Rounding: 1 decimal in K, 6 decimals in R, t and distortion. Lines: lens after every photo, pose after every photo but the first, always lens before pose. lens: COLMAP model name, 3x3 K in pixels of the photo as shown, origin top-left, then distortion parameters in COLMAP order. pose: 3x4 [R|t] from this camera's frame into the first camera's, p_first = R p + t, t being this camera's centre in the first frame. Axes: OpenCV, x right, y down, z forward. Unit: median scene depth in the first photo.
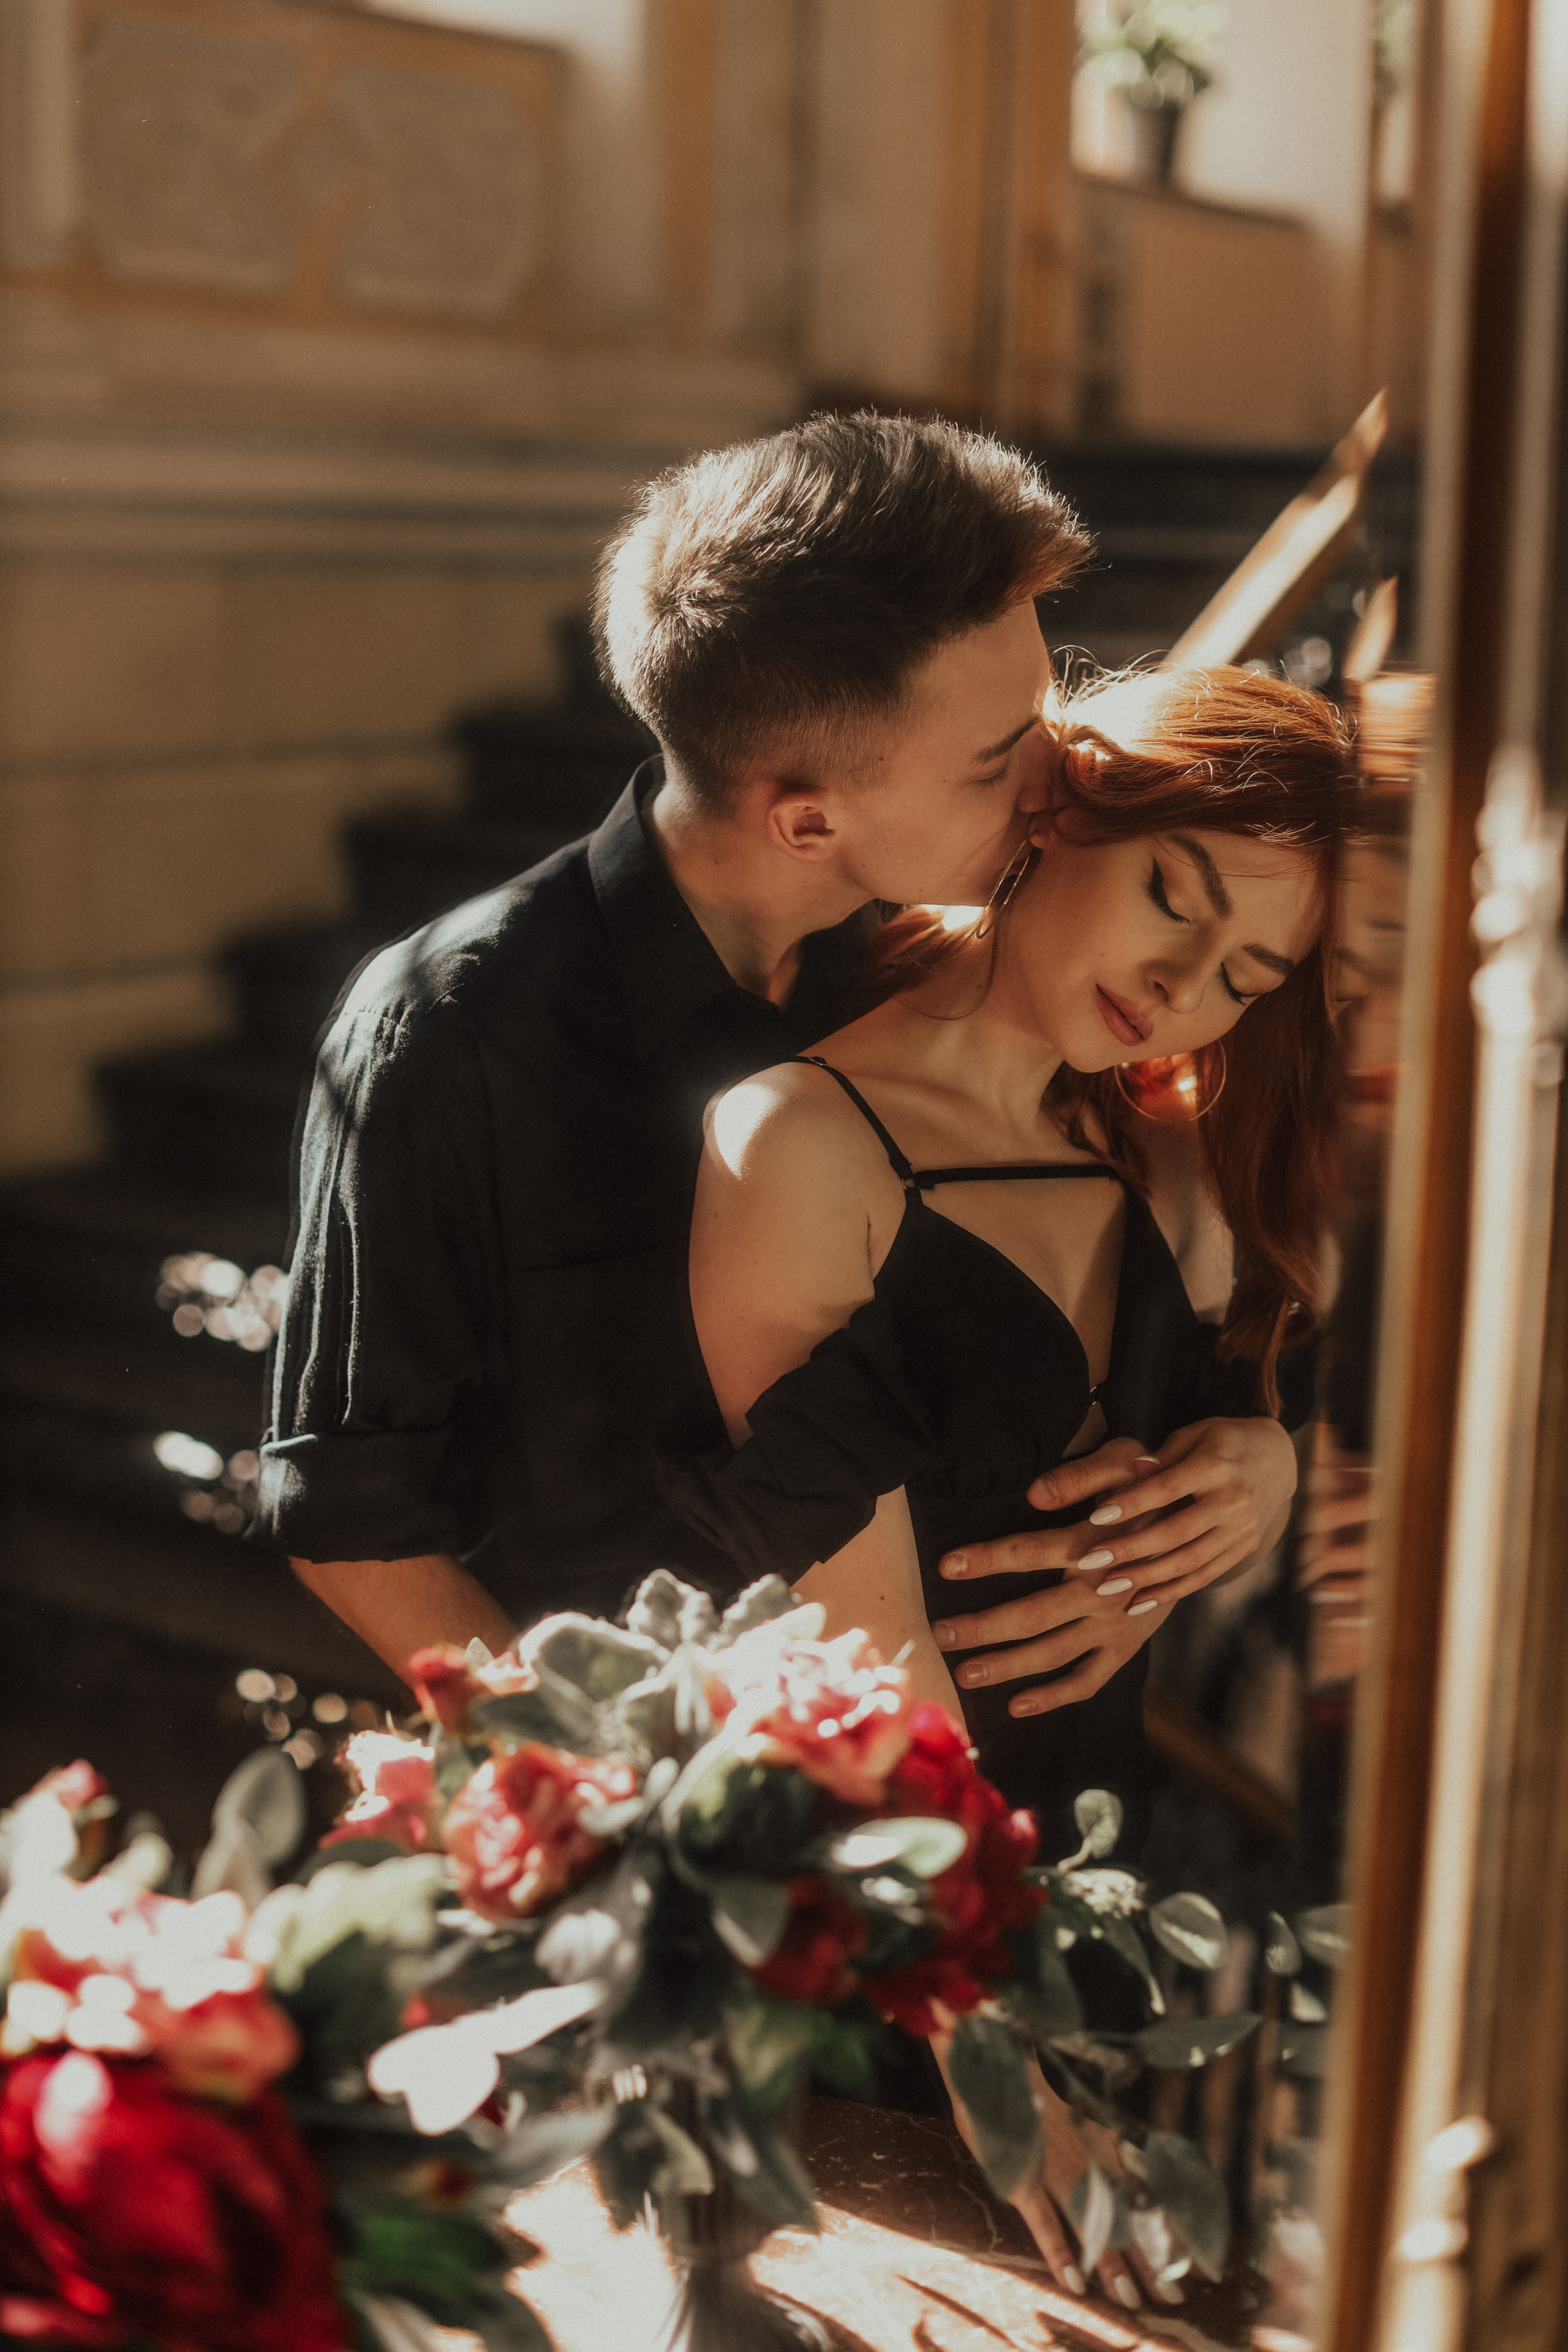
lens RADIAL K [[3436.8, 0, 782.0], [0, 3436.8, 1179.2], [0, 0, 1]] dist [-0.123728, 0.000000]
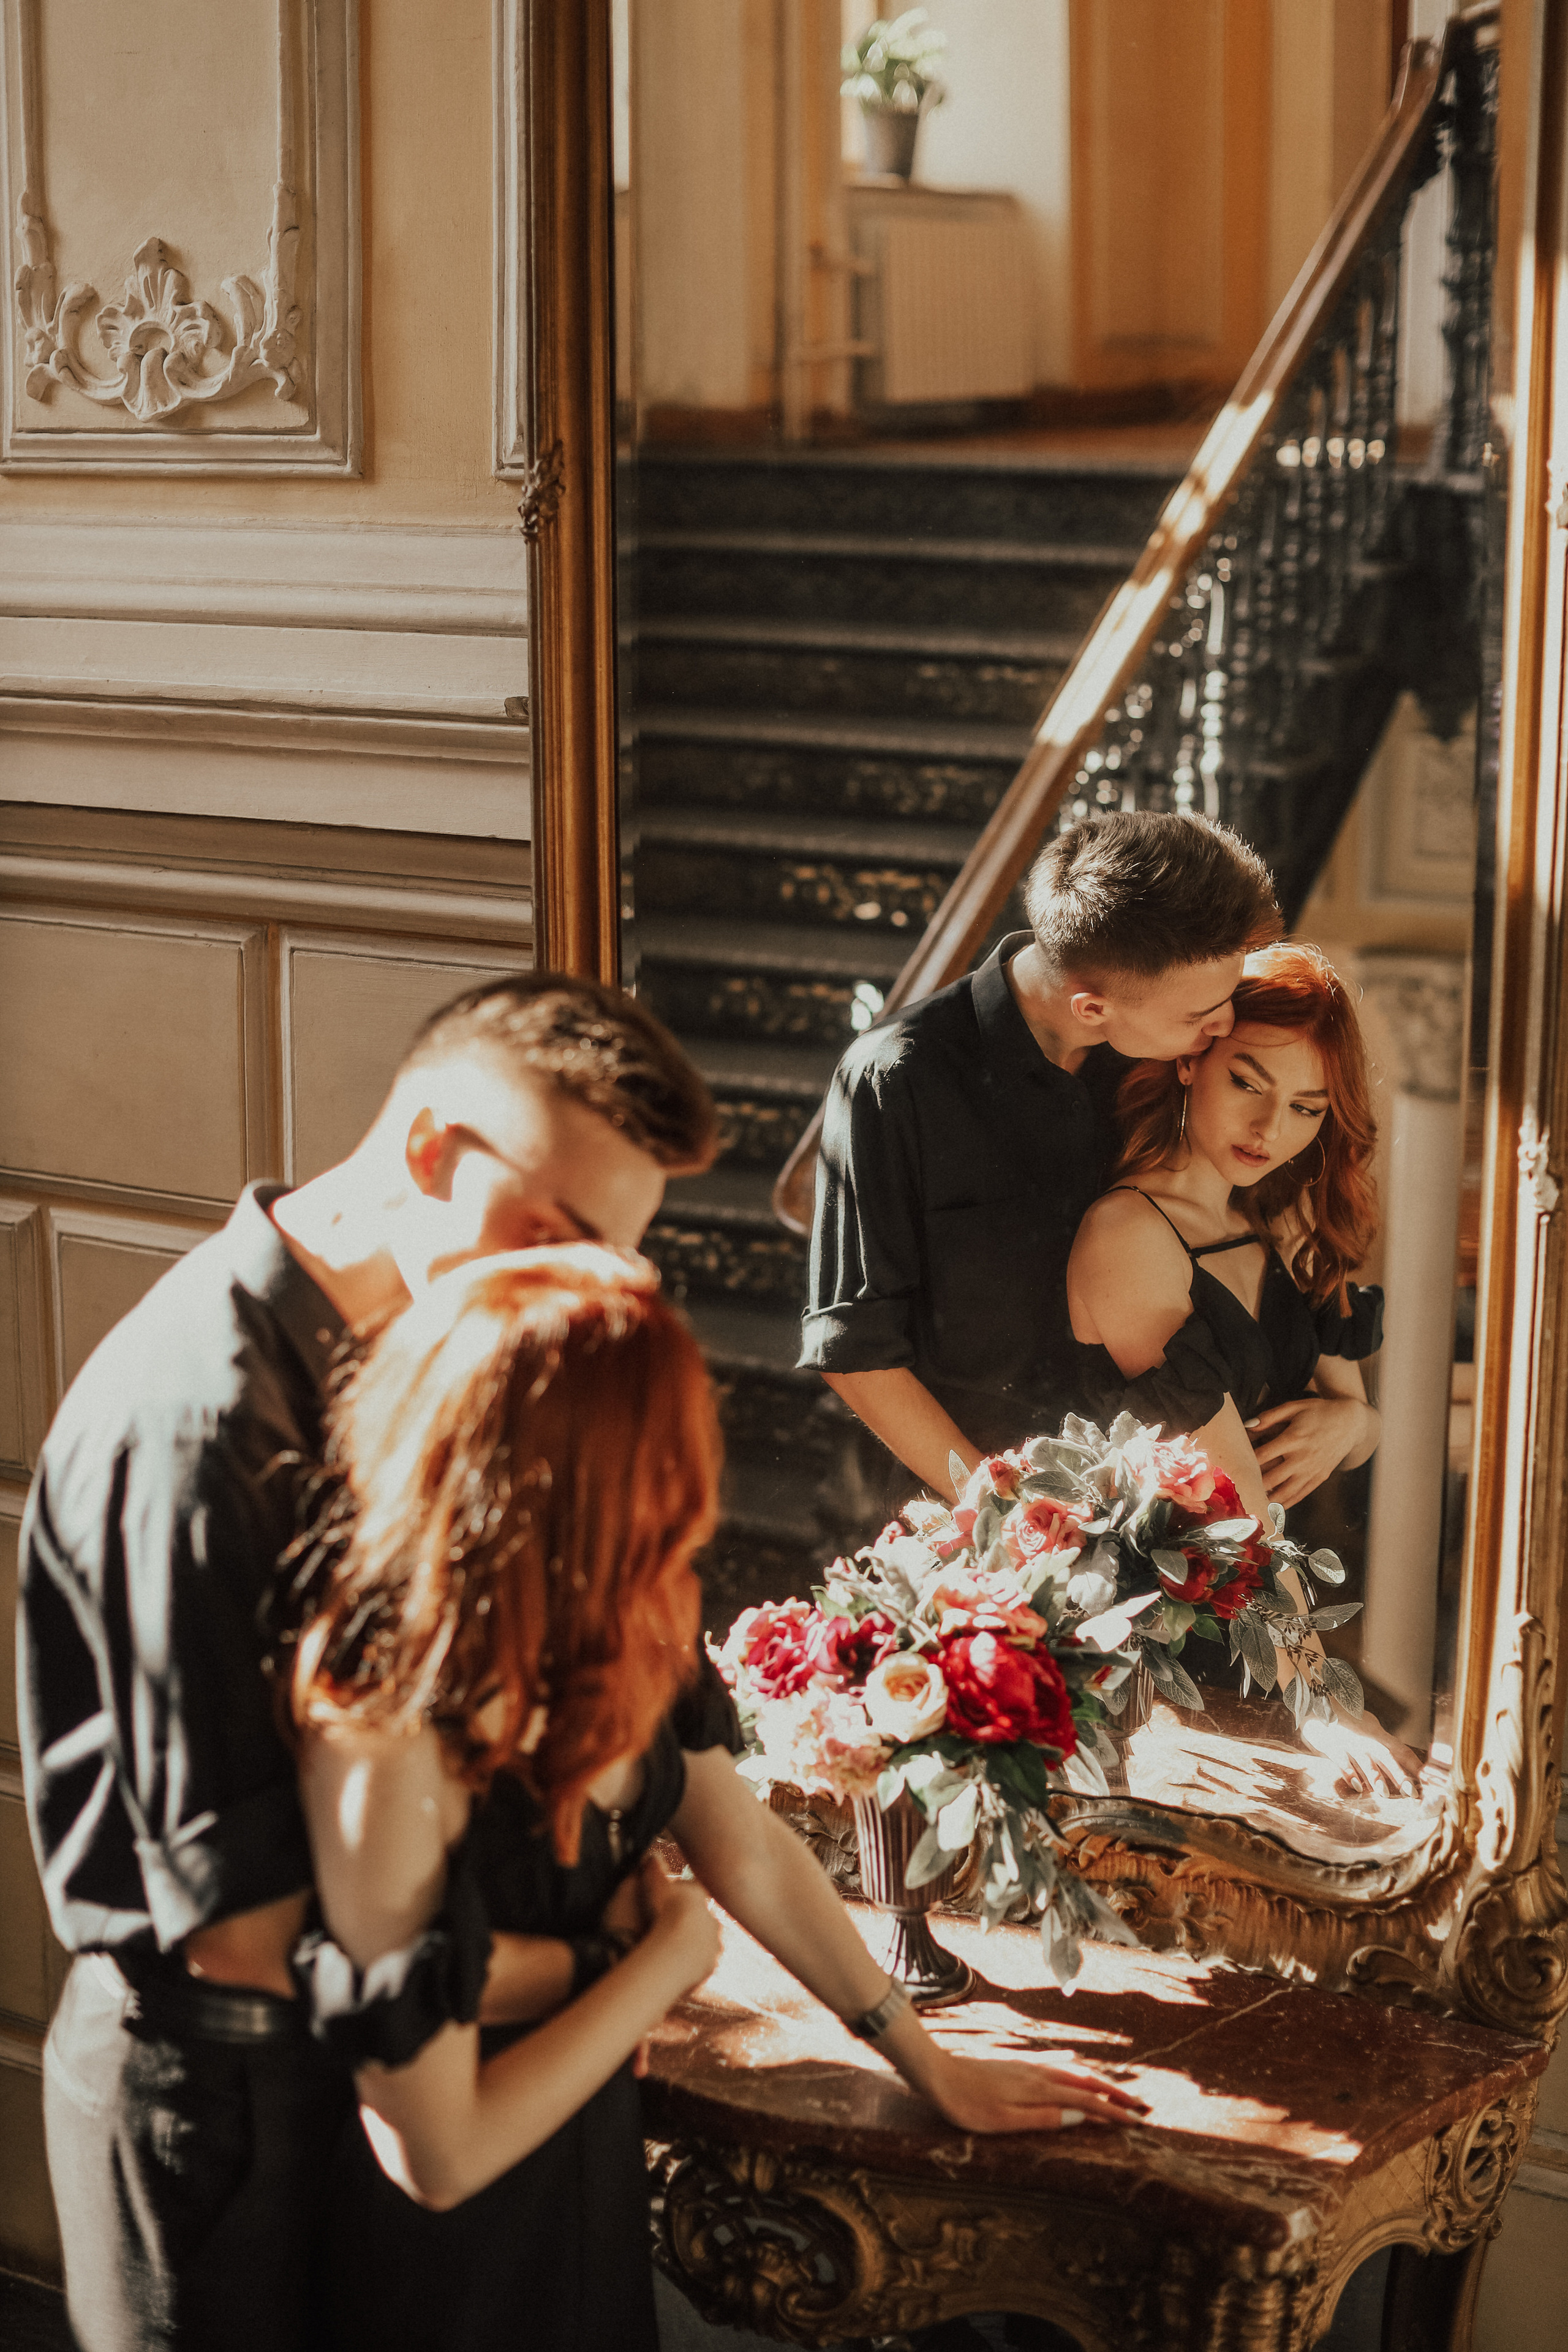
lens RADIAL K [[3436.8, 0, 784.9], [0, 3436.8, 1173.1], [0, 0, 1]] dist [-0.123728, 0.000000]
pose [[0.992059, -0.061354, 0.109796, -0.462896], [0.053909, 0.996121, 0.069540, -0.199610], [-0.113637, -0.063069, 0.991519, -1.119523]]
